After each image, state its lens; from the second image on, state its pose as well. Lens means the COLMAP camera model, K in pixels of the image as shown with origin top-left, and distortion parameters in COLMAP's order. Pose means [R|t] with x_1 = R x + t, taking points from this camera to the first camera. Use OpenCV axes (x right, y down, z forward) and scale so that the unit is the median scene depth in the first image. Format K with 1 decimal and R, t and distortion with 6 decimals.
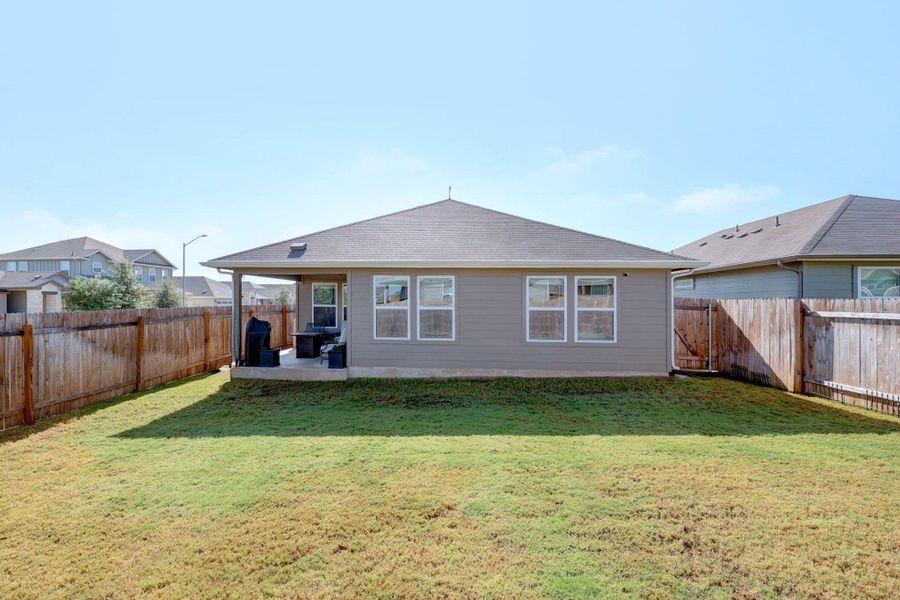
lens RADIAL K [[421.3, 0, 449.4], [0, 421.3, 307.4], [0, 0, 1]] dist [-0.020896, 0.001080]
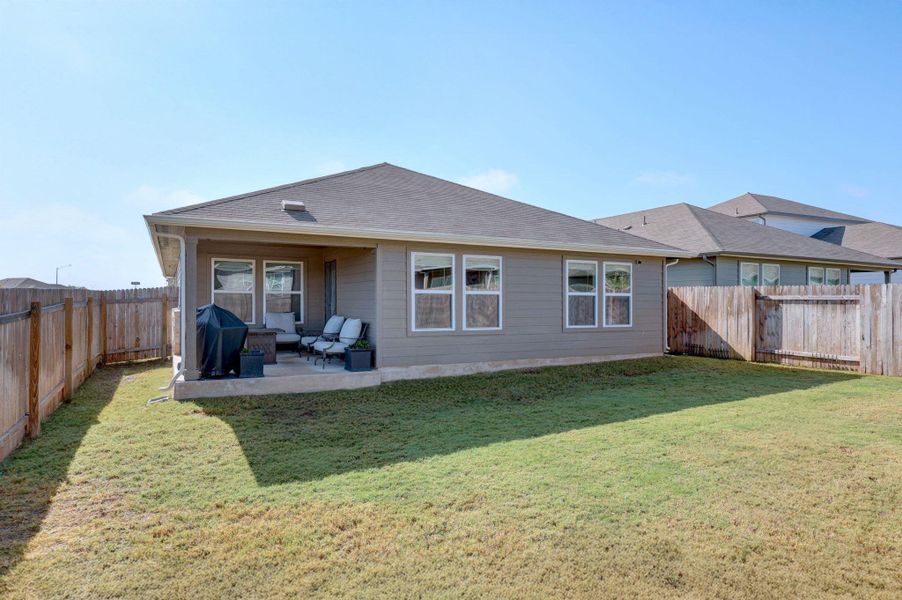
lens RADIAL K [[520.3, 0, 449.6], [0, 520.3, 299.8], [0, 0, 1]] dist [-0.020028, -0.002444]
pose [[0.860630, -0.001332, 0.509229, -0.655598], [0.005710, 0.999959, -0.007034, 0.024285], [-0.509198, 0.008961, 0.860603, 0.117578]]
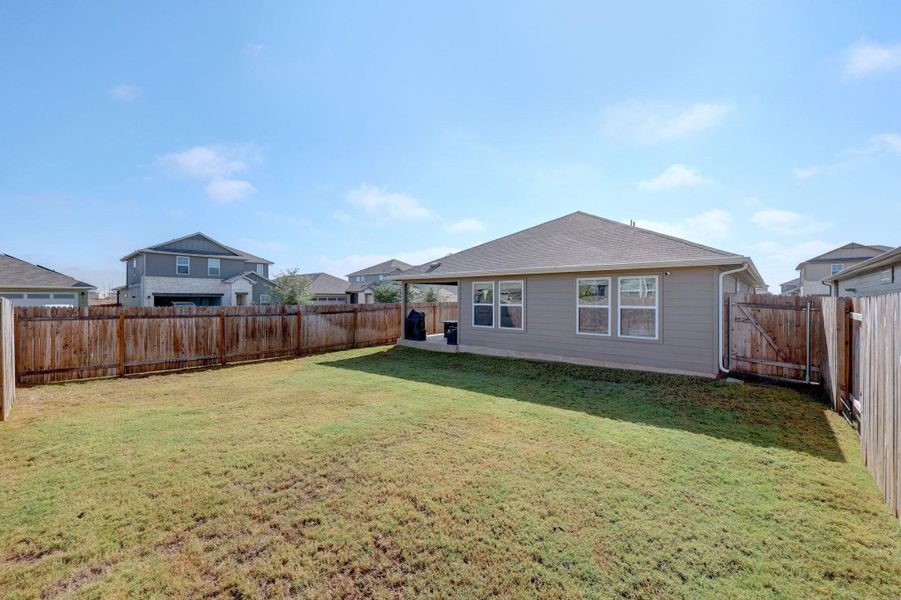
lens RADIAL K [[371.5, 0, 436.8], [0, 371.5, 298.8], [0, 0, 1]] dist [-0.006633, -0.000222]
pose [[0.771440, -0.001651, -0.636300, 0.551731], [-0.005595, 0.999940, -0.009378, -0.005273], [0.636278, 0.010795, 0.771385, -0.055106]]
